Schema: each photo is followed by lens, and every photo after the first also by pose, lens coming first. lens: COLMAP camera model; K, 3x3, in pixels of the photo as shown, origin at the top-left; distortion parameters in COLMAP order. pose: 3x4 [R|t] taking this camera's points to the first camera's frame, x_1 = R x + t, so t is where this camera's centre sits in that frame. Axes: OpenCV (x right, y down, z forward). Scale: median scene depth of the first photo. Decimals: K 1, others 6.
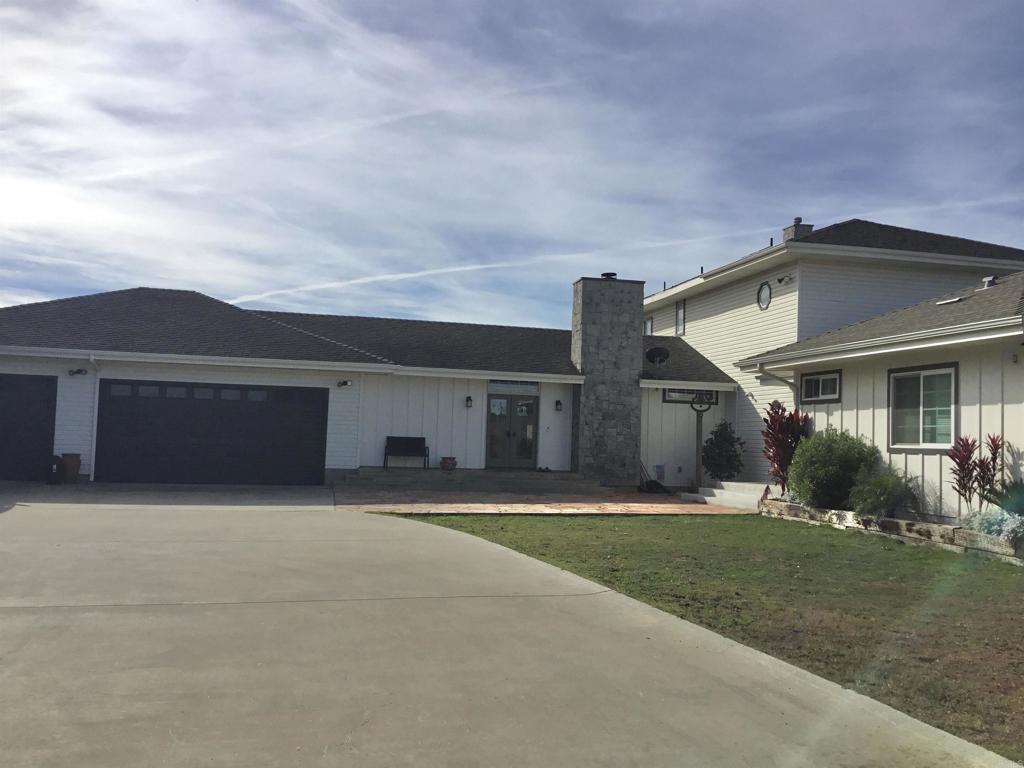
lens RADIAL K [[933.7, 0, 505.2], [0, 933.7, 390.9], [0, 0, 1]] dist [0.041973, -0.070087]
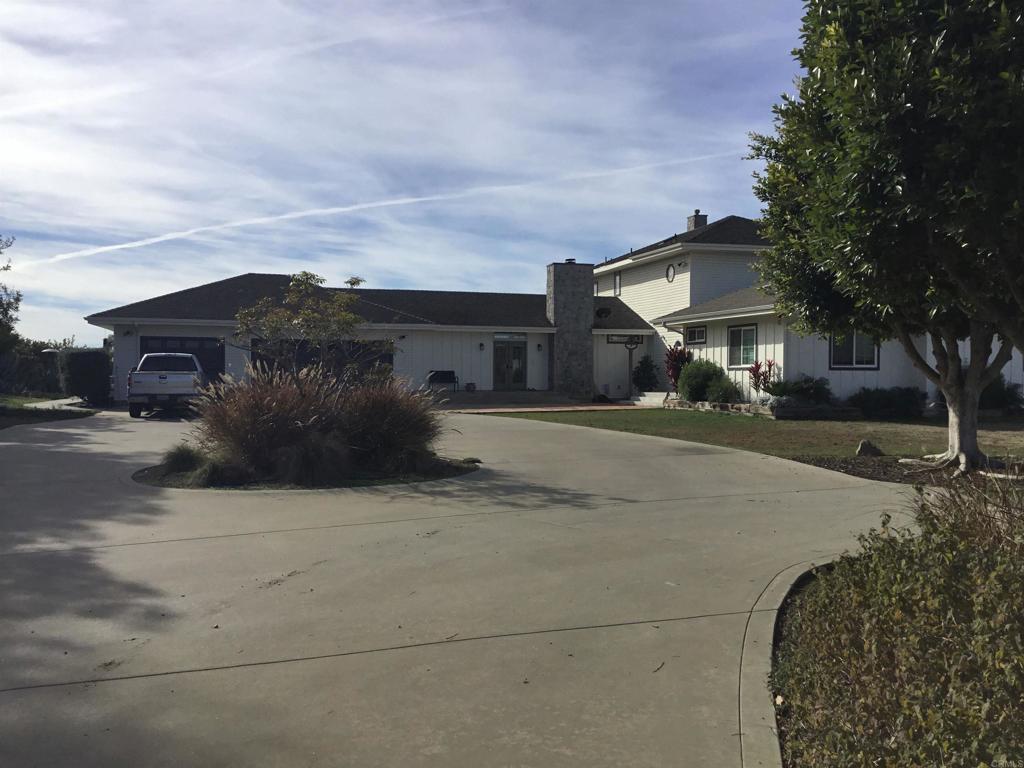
lens RADIAL K [[933.7, 0, 513.0], [0, 933.7, 402.4], [0, 0, 1]] dist [0.041973, -0.070087]
pose [[0.996861, -0.031310, 0.072714, -0.099818], [0.025172, 0.996160, 0.083851, -0.023871], [-0.075060, -0.081757, 0.993822, -0.520925]]
